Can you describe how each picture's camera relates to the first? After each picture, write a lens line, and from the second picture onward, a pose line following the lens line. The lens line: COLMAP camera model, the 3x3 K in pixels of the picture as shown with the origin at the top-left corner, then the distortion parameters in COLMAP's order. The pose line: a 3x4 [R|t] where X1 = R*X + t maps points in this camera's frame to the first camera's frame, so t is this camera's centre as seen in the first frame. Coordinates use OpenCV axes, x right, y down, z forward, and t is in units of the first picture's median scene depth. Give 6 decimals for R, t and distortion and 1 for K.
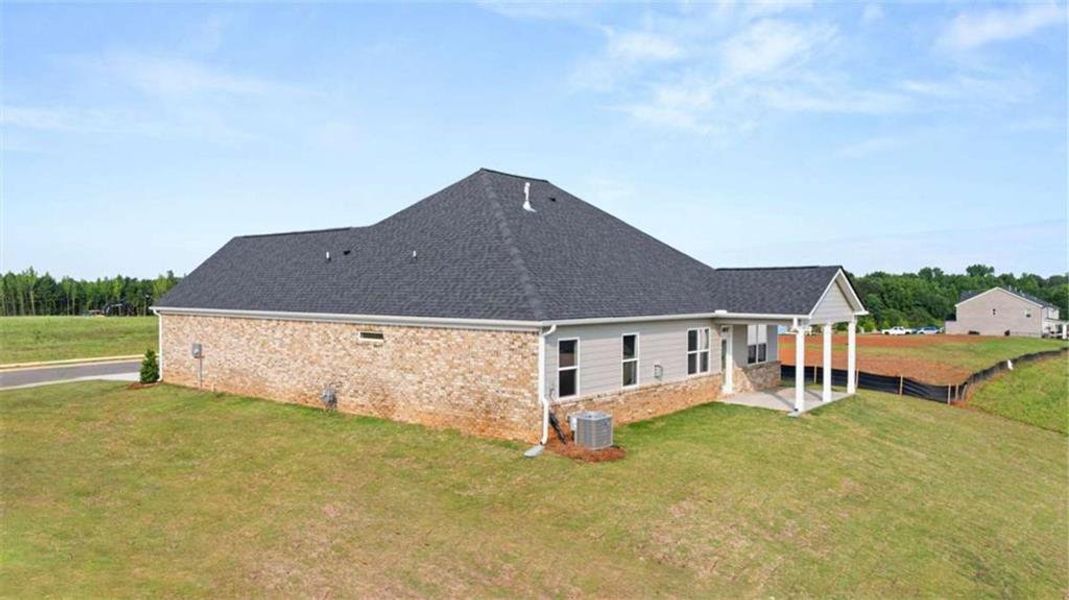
lens RADIAL K [[754.6, 0, 537.2], [0, 754.6, 296.6], [0, 0, 1]] dist [-0.023385, 0.006043]
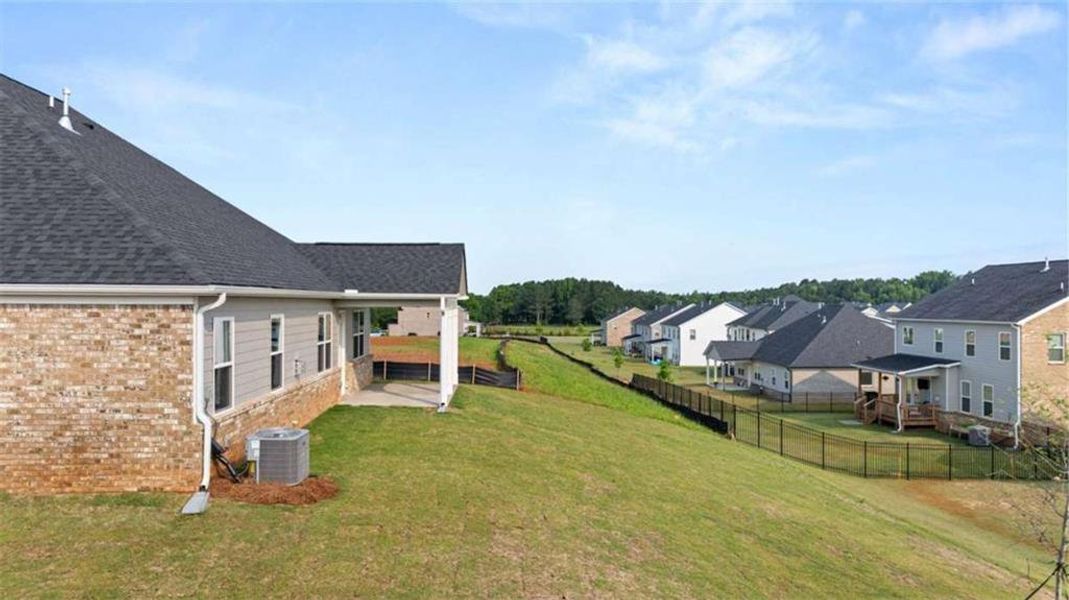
lens RADIAL K [[754.6, 0, 532.5], [0, 754.6, 306.2], [0, 0, 1]] dist [-0.023385, 0.006043]
pose [[0.742798, -0.002365, 0.669512, -0.192630], [0.002758, 0.999996, 0.000472, 0.046478], [-0.669510, 0.001495, 0.742801, 0.358517]]
